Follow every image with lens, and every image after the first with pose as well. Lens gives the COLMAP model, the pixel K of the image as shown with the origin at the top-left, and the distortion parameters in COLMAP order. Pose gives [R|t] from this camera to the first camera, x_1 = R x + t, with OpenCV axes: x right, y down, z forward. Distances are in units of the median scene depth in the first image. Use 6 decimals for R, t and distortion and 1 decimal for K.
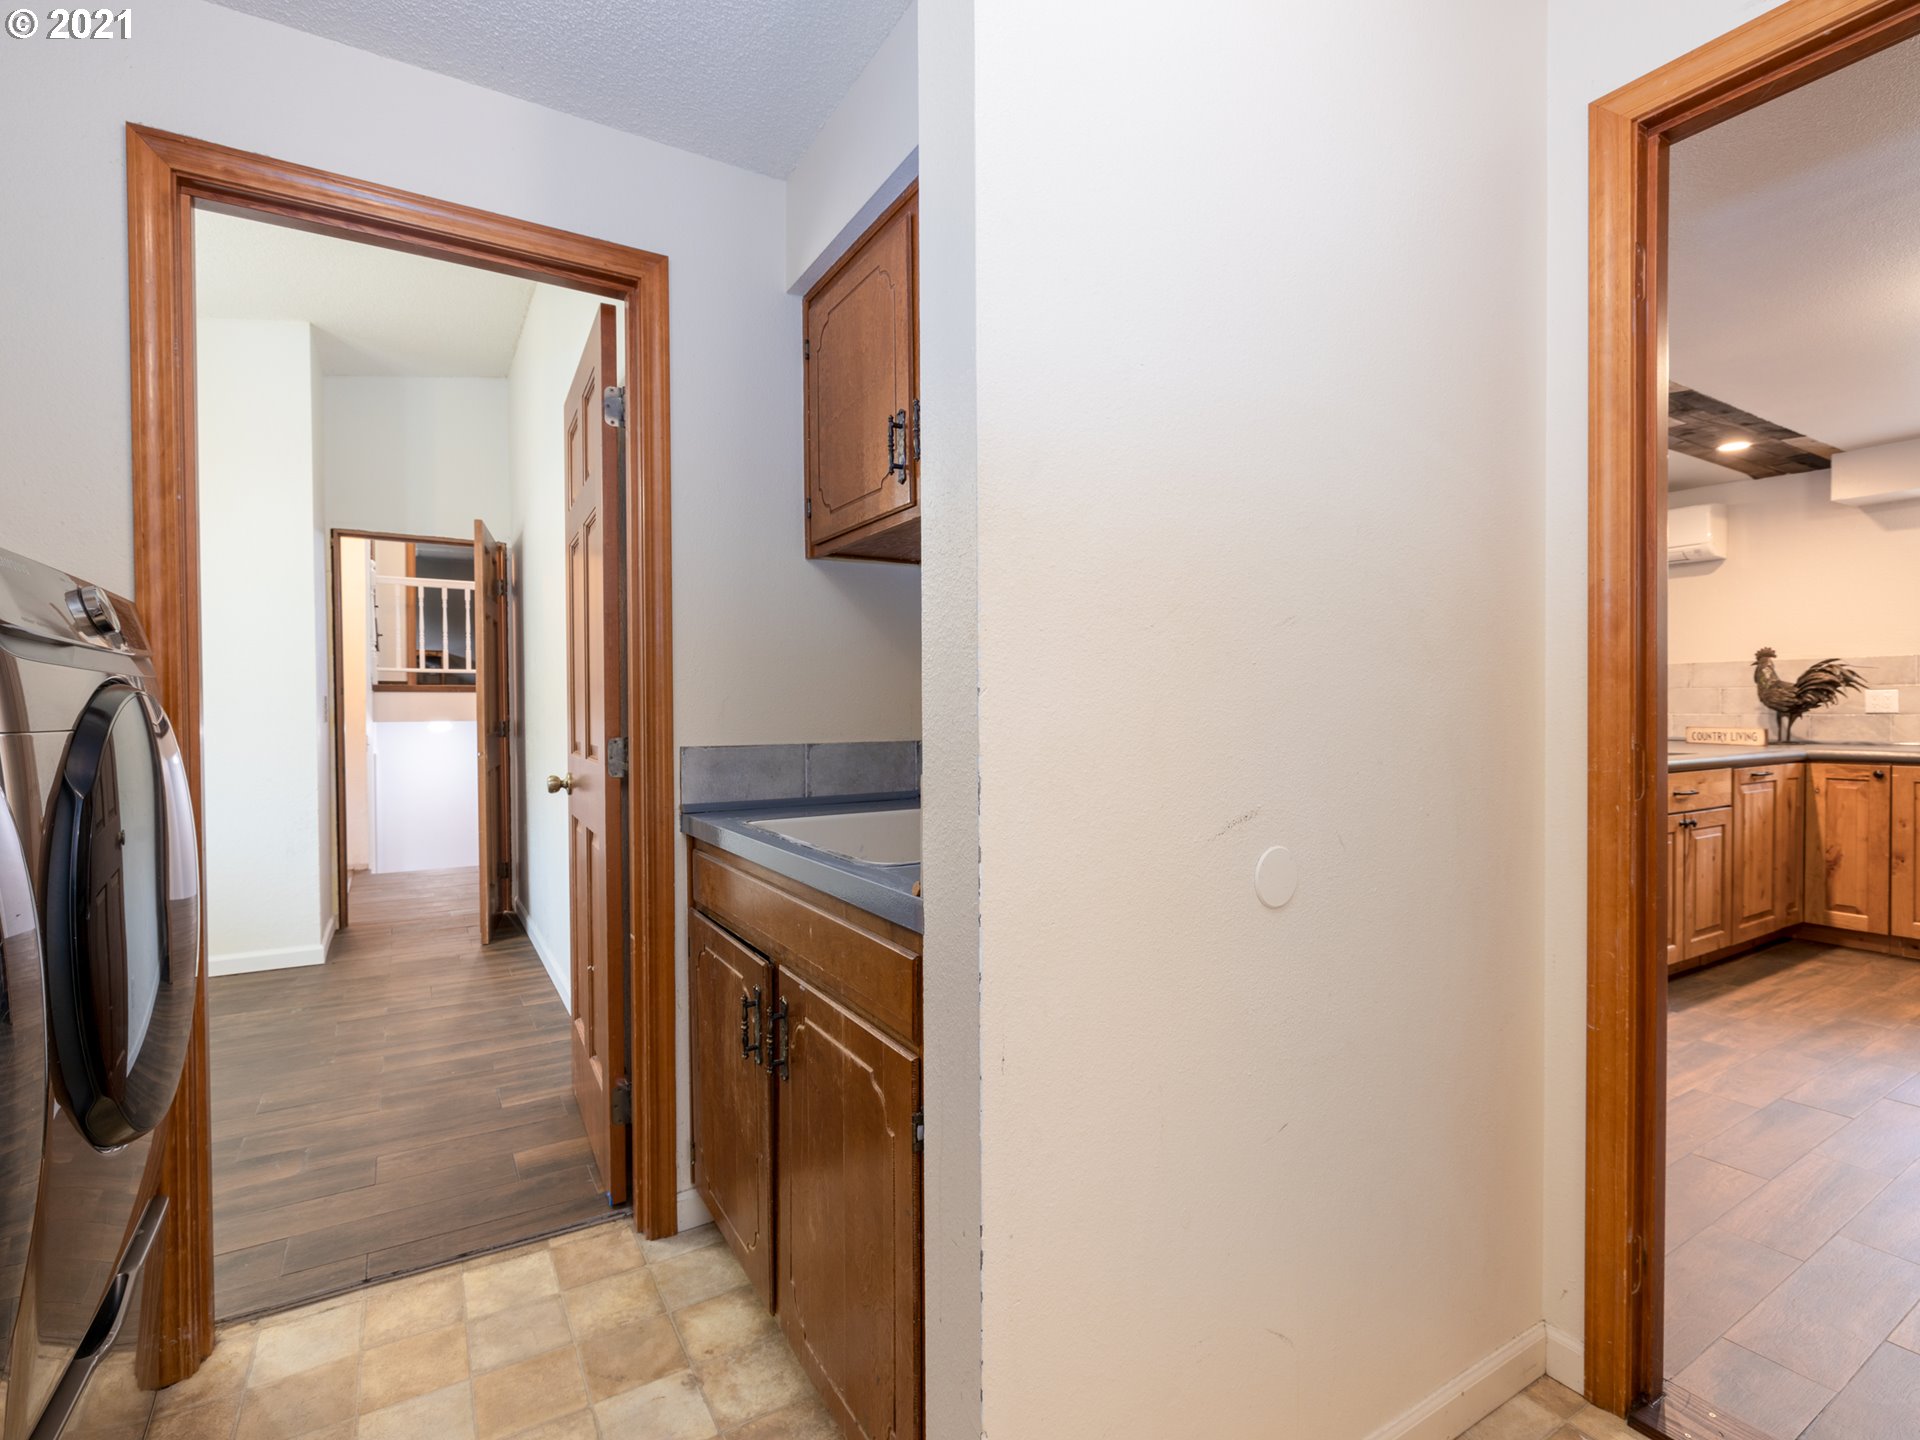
lens RADIAL K [[898.5, 0, 921.4], [0, 898.5, 725.8], [0, 0, 1]] dist [-0.001753, -0.000793]
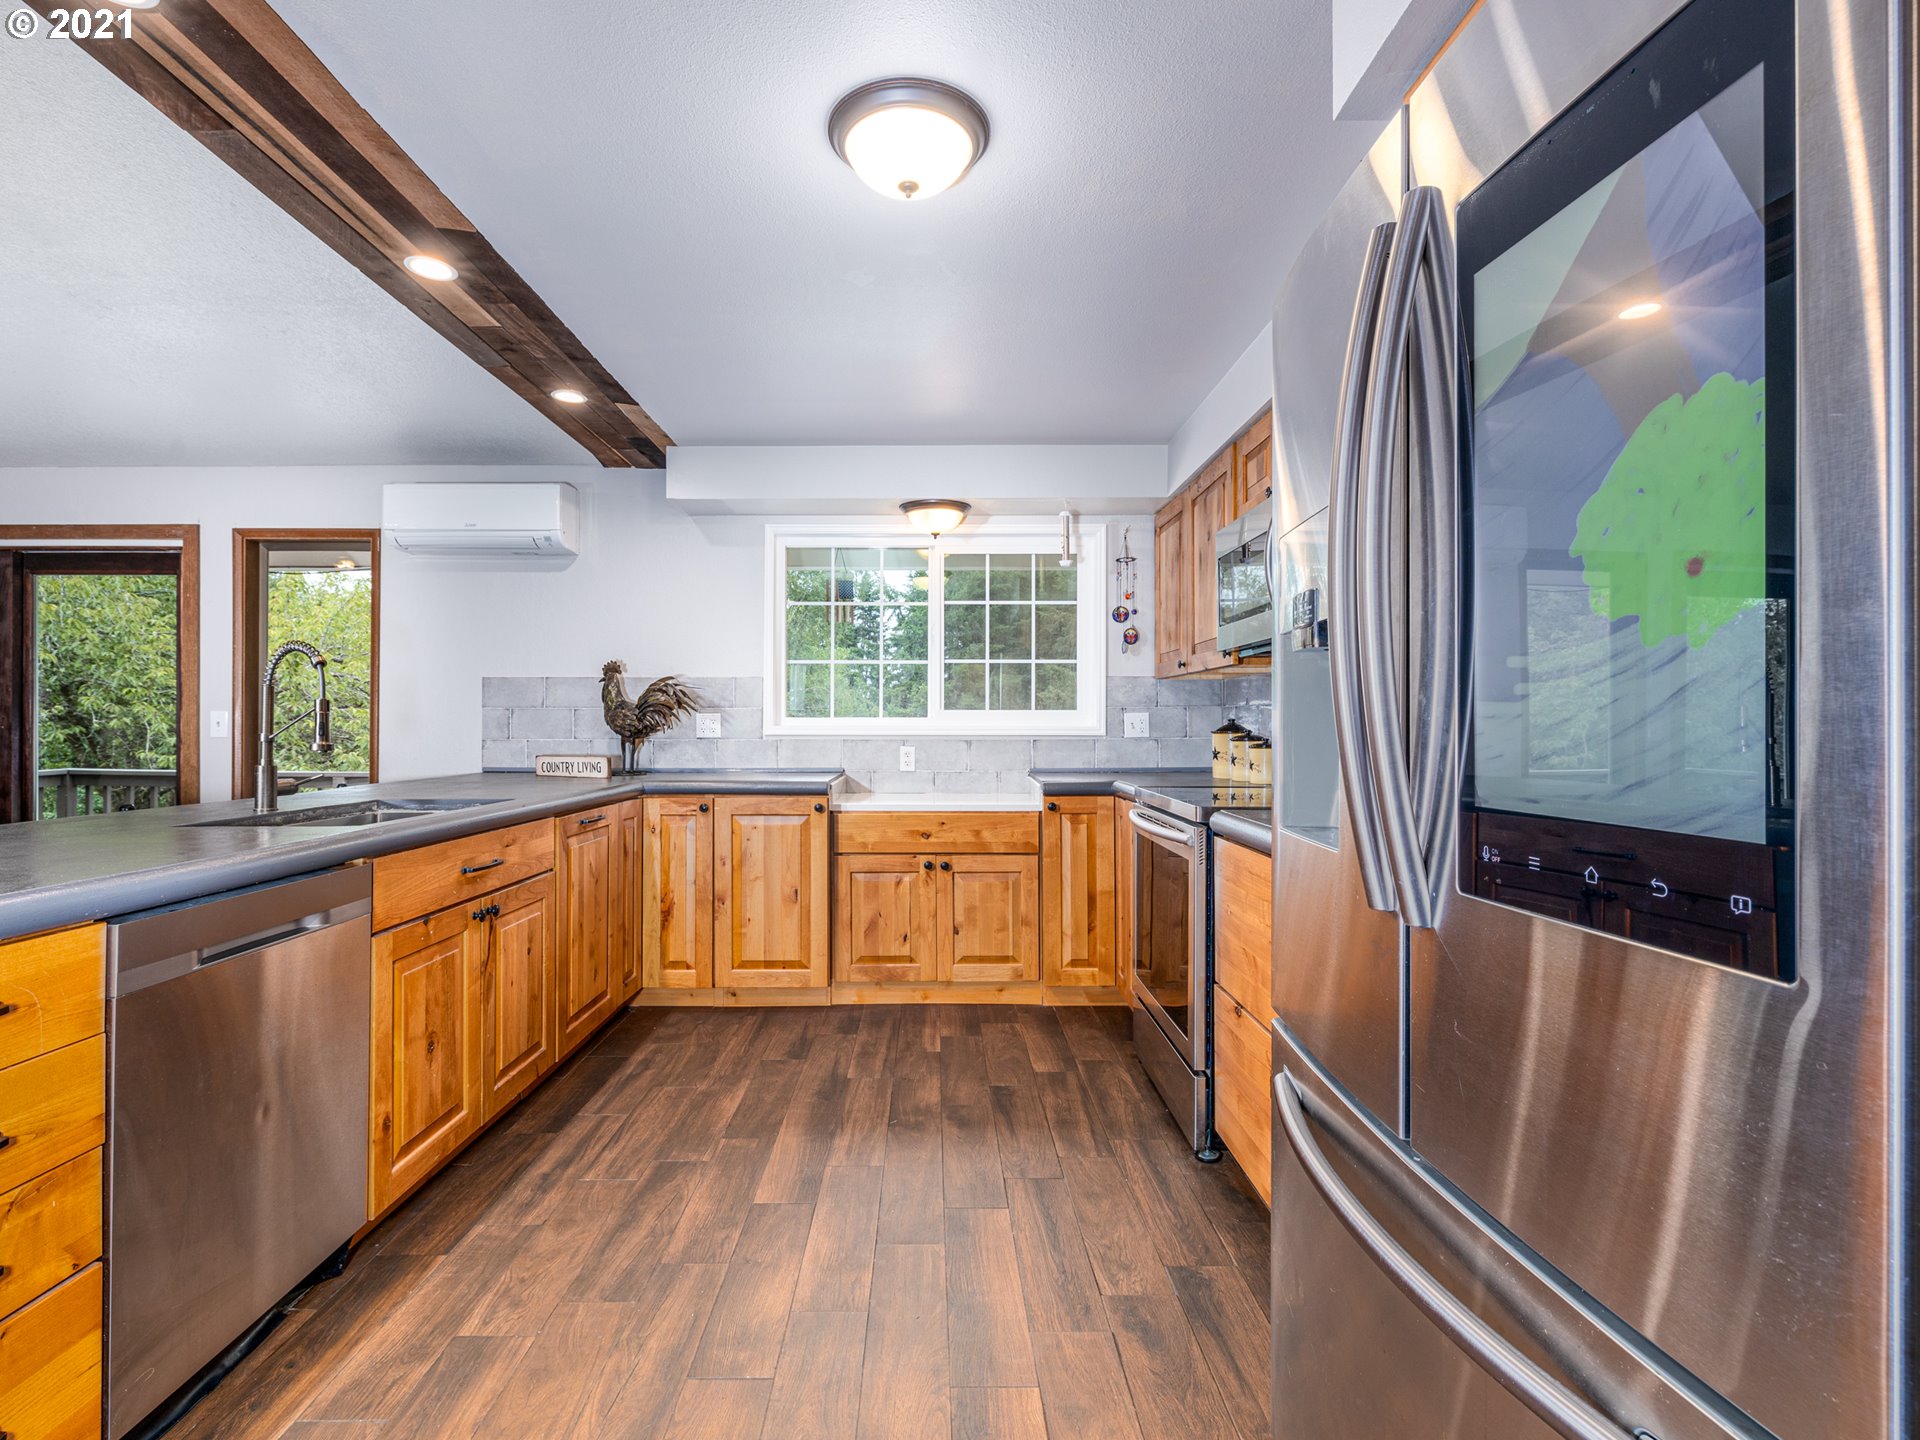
lens RADIAL K [[898.5, 0, 921.4], [0, 898.5, 725.8], [0, 0, 1]] dist [-0.001753, -0.000793]
pose [[0.512103, 0.008403, 0.858883, 0.391073], [0.008248, 0.999858, -0.014700, -0.011982], [-0.858885, 0.014612, 0.511961, 0.338062]]
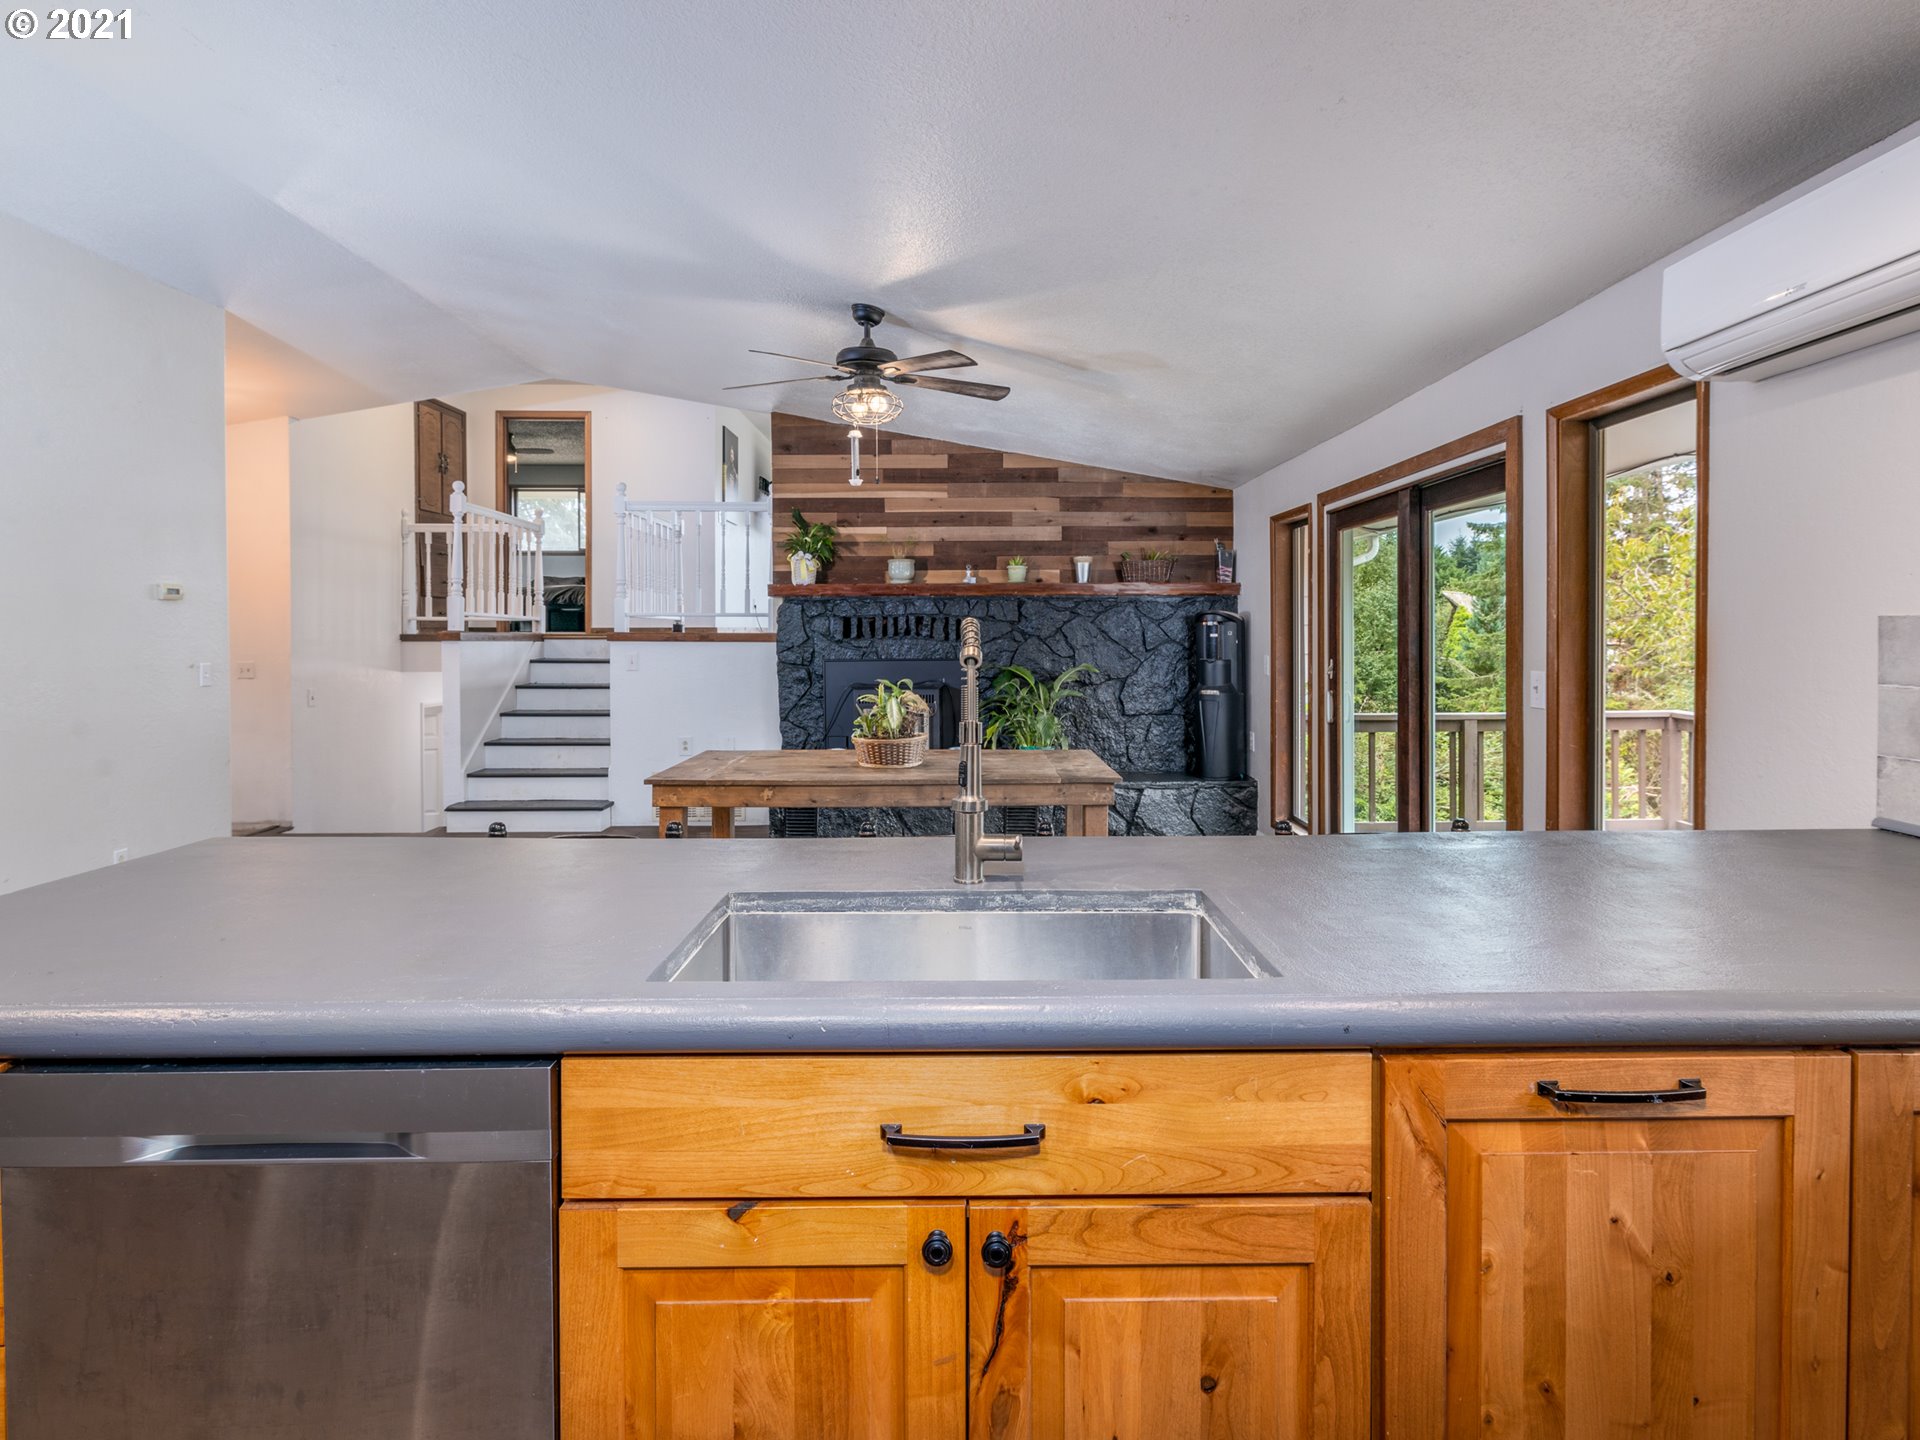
lens RADIAL K [[993.4, 0, 961.9], [0, 993.4, 669.4], [0, 0, 1]] dist [-0.000501, -0.000239]
pose [[0.874143, 0.019806, -0.485265, 0.849396], [-0.011921, 0.999742, 0.019331, -0.063219], [0.485523, -0.011113, 0.874153, 0.625224]]
